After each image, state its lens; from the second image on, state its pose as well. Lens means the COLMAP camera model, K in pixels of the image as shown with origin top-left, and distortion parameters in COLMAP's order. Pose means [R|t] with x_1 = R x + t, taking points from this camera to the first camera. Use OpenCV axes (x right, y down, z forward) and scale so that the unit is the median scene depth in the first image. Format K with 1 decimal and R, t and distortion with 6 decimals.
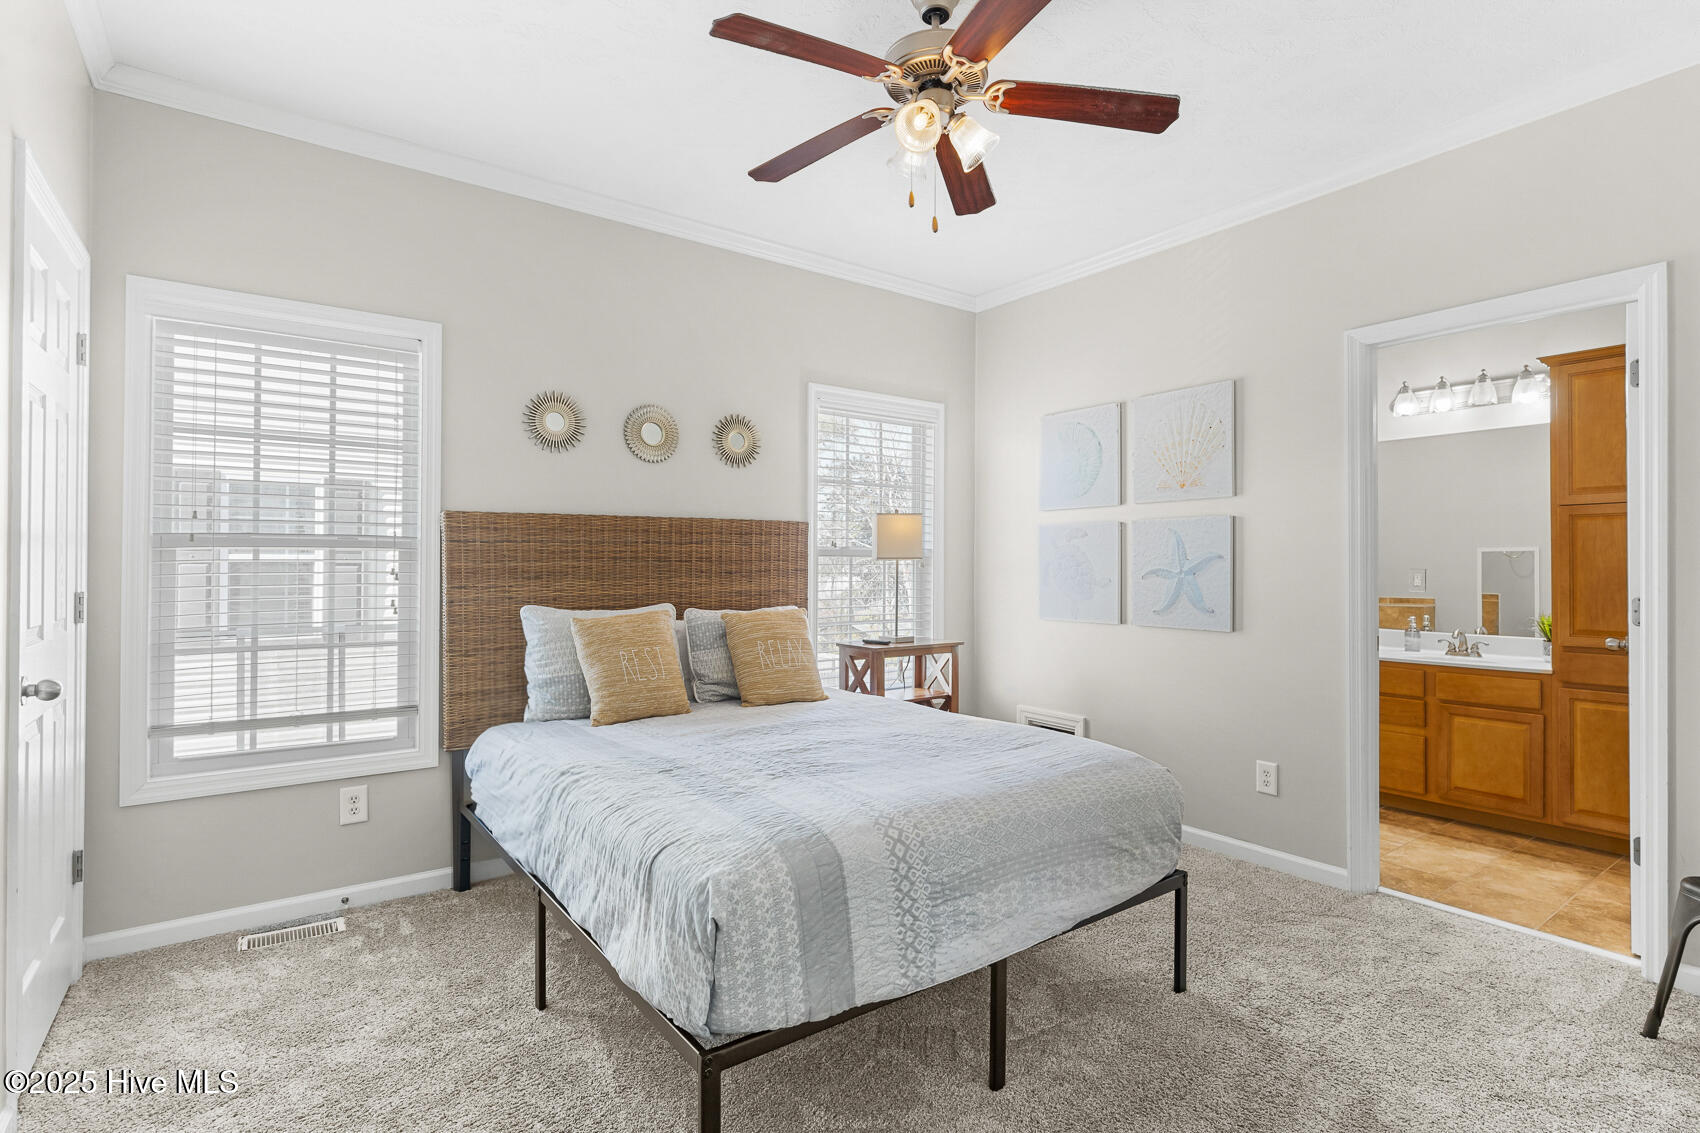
lens RADIAL K [[833.4, 0, 854.2], [0, 833.4, 567.1], [0, 0, 1]] dist [-0.002754, 0.000090]
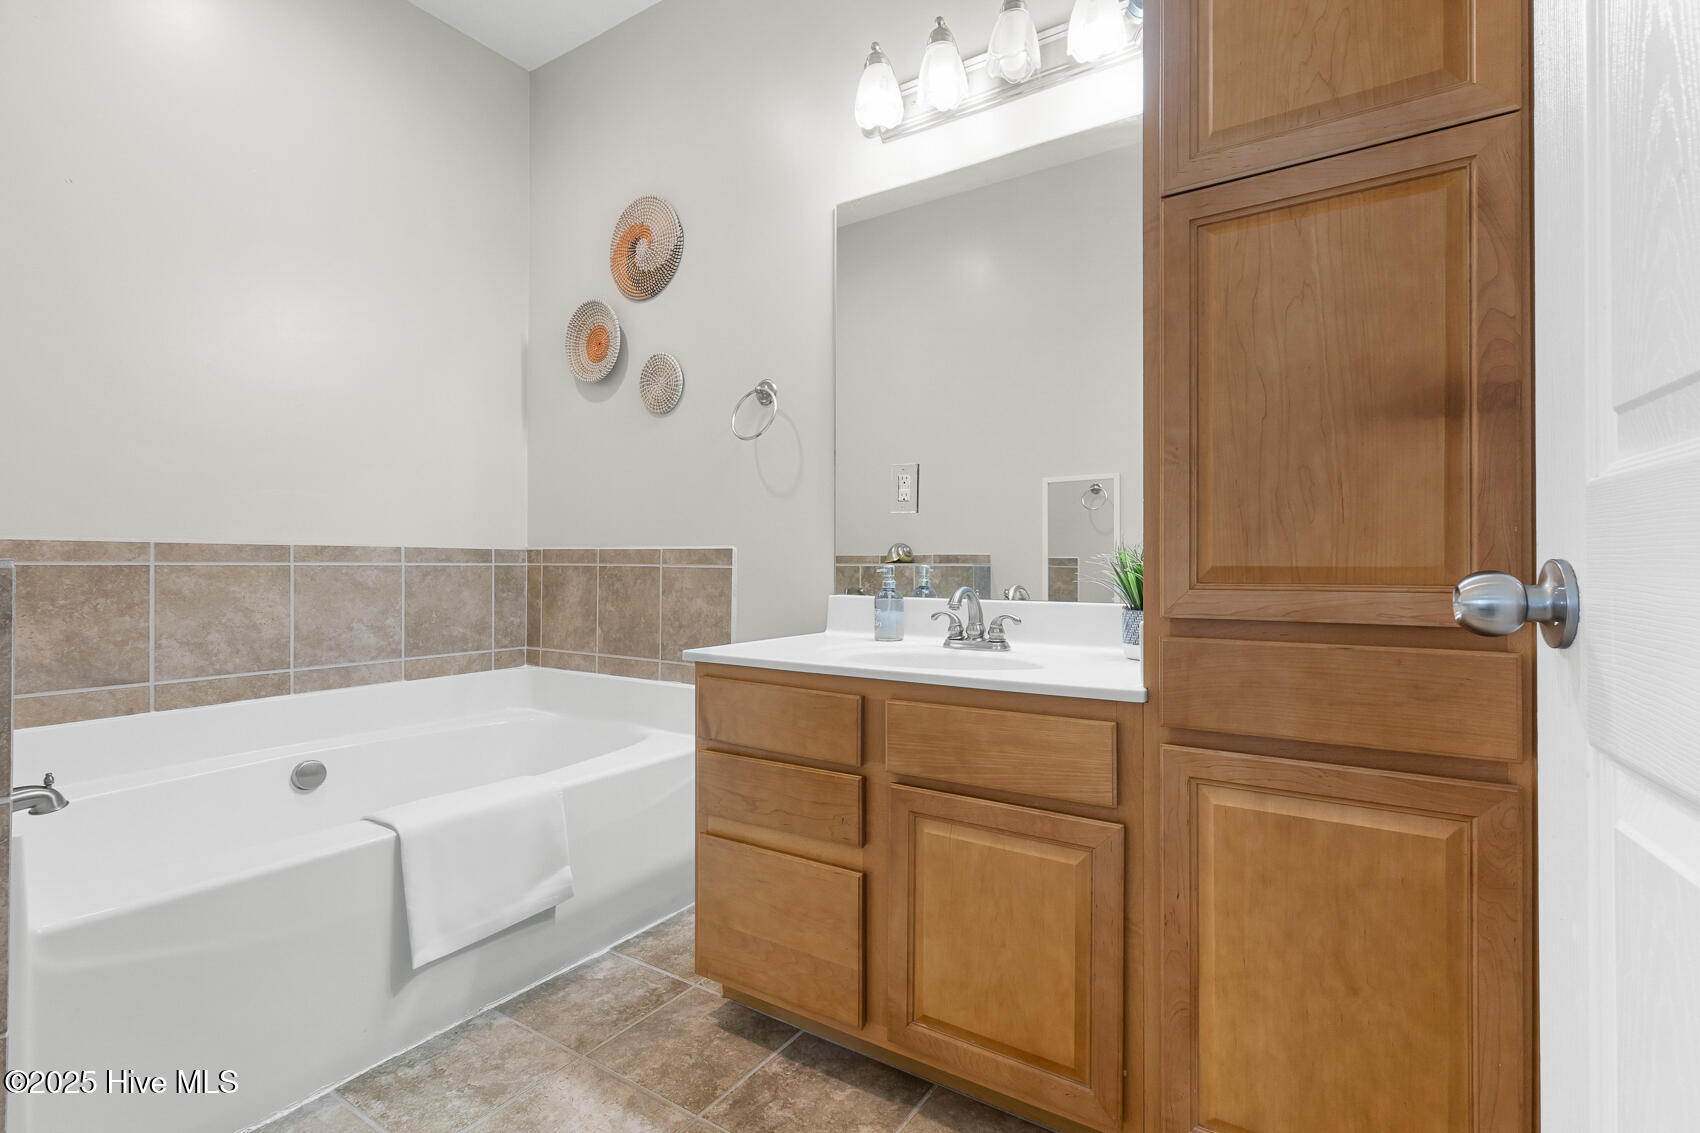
lens RADIAL K [[779.1, 0, 849.4], [0, 779.1, 565.1], [0, 0, 1]] dist [0.002210, 0.000210]
pose [[0.939030, 0.001984, 0.343831, 0.601100], [-0.002944, 0.999993, 0.002269, 0.070408], [-0.343824, -0.003143, 0.939029, 0.724382]]
